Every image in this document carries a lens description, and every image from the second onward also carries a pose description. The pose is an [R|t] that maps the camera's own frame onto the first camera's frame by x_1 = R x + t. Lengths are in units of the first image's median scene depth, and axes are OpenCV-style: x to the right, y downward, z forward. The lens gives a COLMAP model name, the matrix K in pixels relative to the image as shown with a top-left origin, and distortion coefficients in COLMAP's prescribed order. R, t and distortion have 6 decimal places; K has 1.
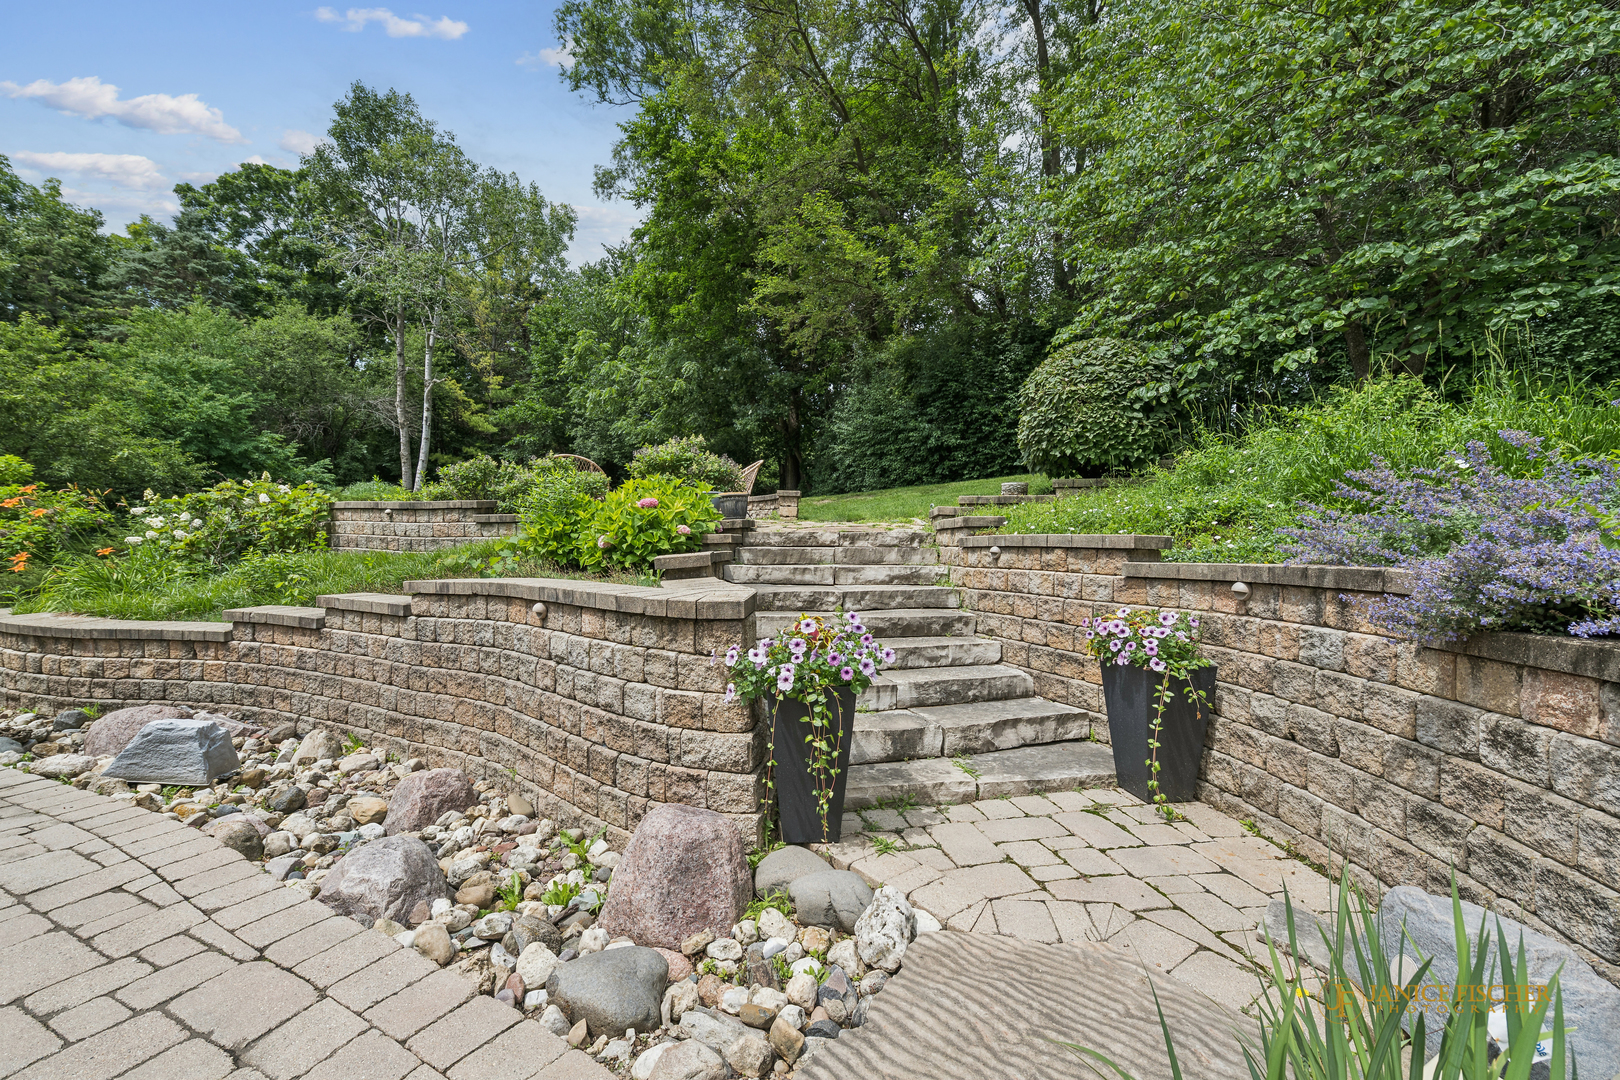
lens RADIAL K [[648.4, 0, 810.0], [0, 648.4, 540.0], [0, 0, 1]] dist [0.000403, -0.000481]
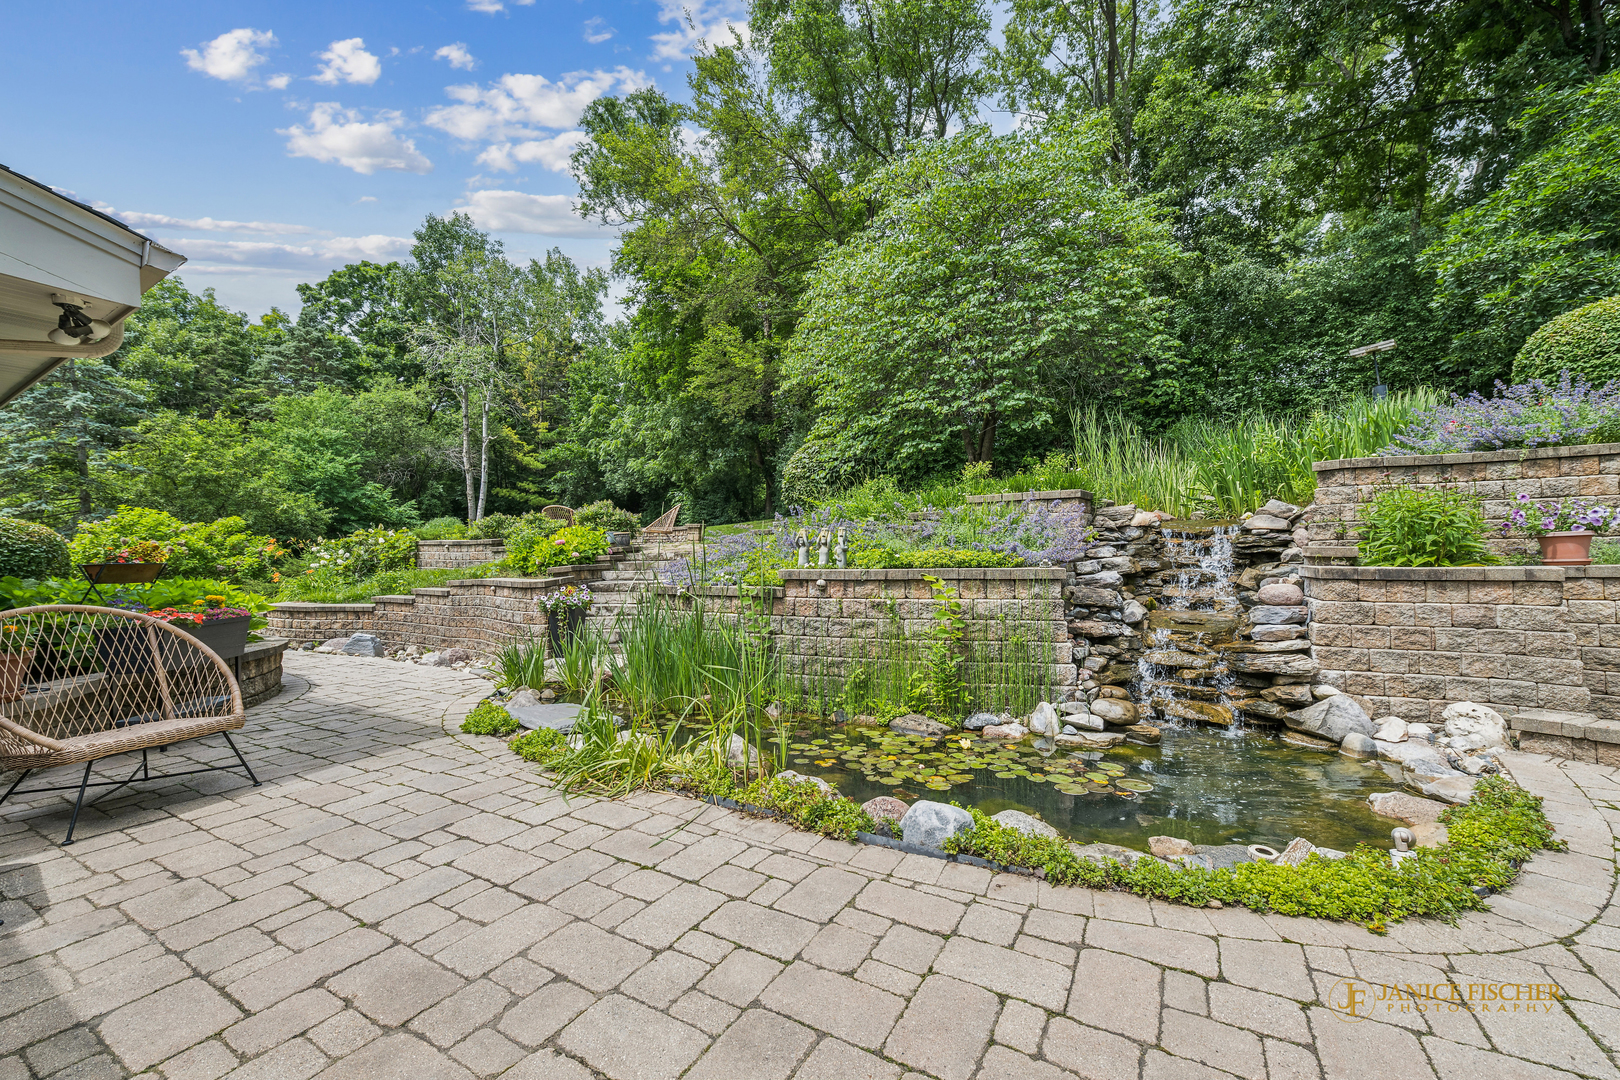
lens RADIAL K [[648.4, 0, 810.0], [0, 648.4, 540.0], [0, 0, 1]] dist [0.000403, -0.000481]
pose [[0.995547, -0.026814, -0.090377, 0.192269], [0.025466, 0.999547, -0.016041, -0.002582], [0.090767, 0.013668, 0.995778, -0.260972]]
